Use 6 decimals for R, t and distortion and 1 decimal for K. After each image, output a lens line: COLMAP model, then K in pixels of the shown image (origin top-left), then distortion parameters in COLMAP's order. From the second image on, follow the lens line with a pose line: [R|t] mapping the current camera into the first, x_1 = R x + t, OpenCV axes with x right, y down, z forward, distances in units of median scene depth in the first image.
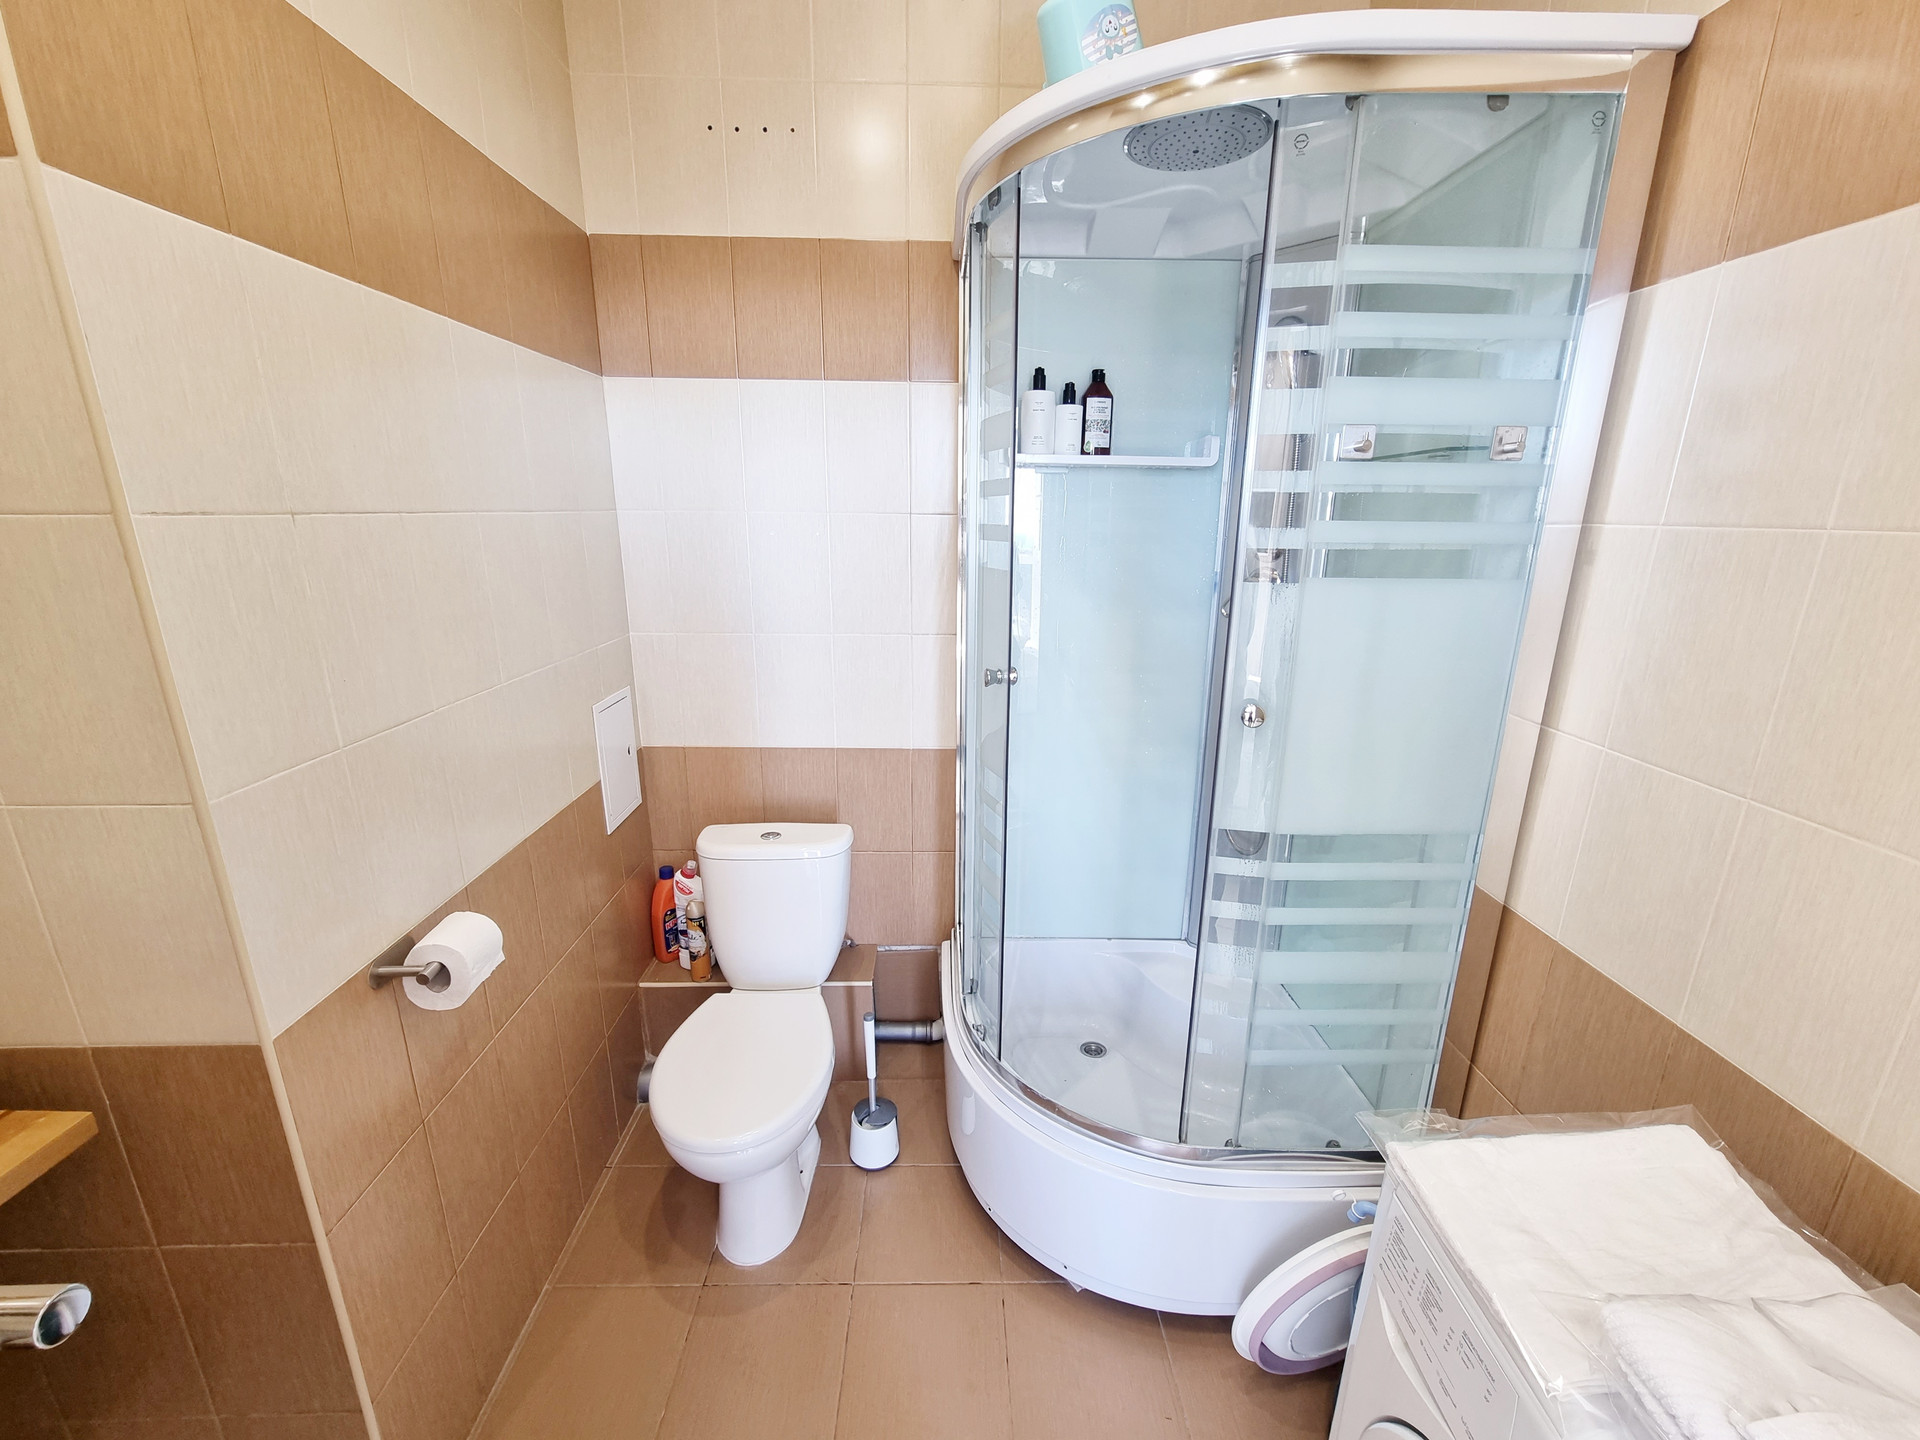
lens RADIAL K [[788.8, 0, 963.3], [0, 788.8, 732.7], [0, 0, 1]] dist [-0.007009, 0.001314]
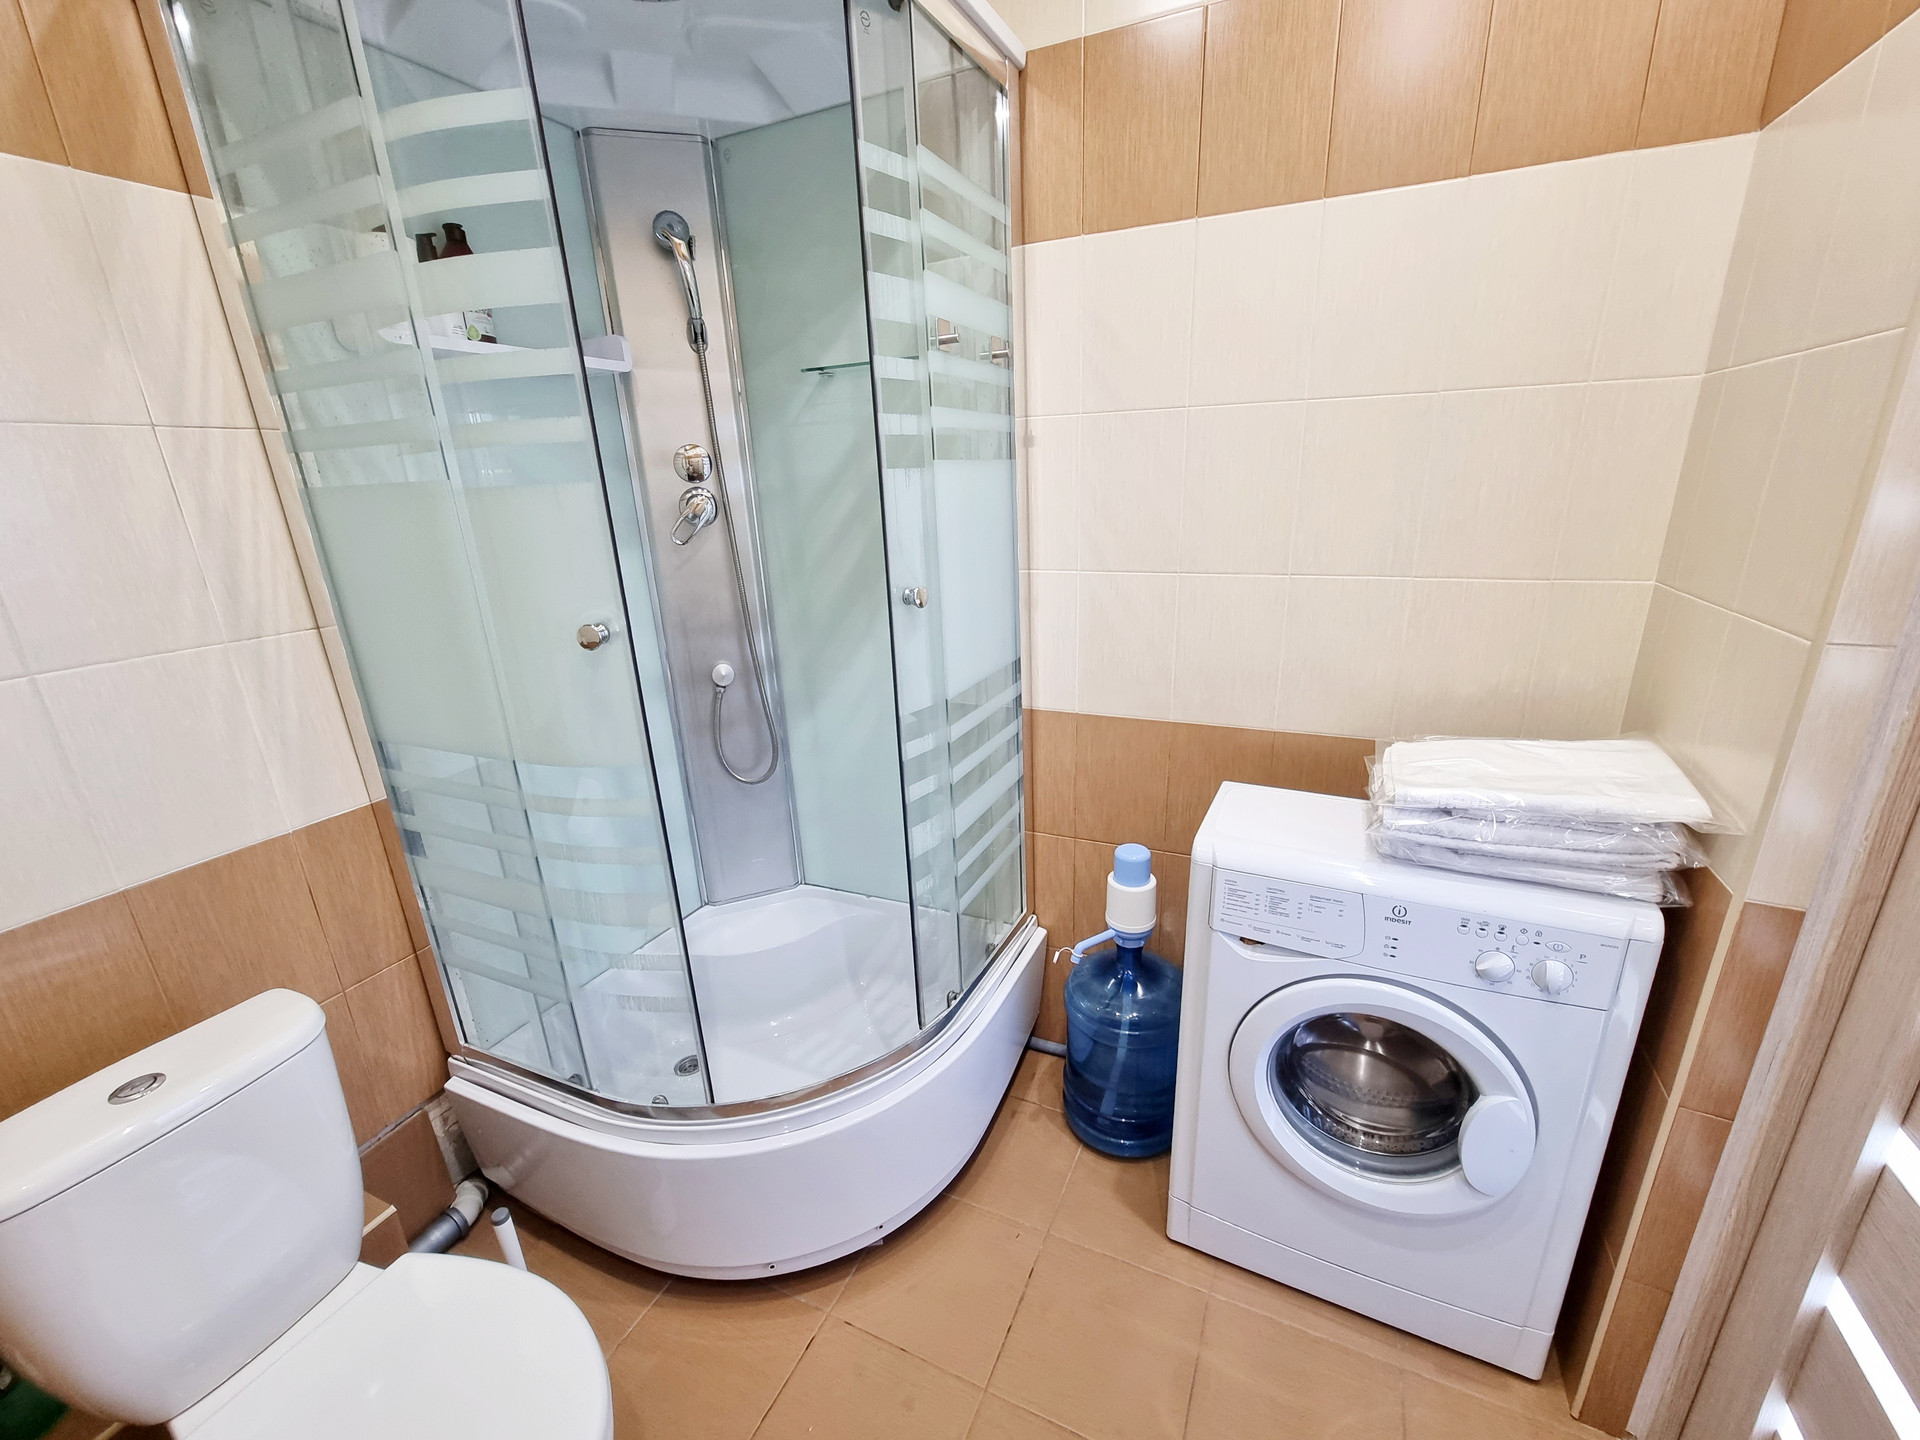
lens RADIAL K [[788.8, 0, 963.3], [0, 788.8, 732.7], [0, 0, 1]] dist [-0.007009, 0.001314]
pose [[0.433482, -0.303049, 0.848678, -0.555345], [0.279508, 0.940529, 0.193082, -0.038130], [-0.856720, 0.153515, 0.492407, 0.449687]]
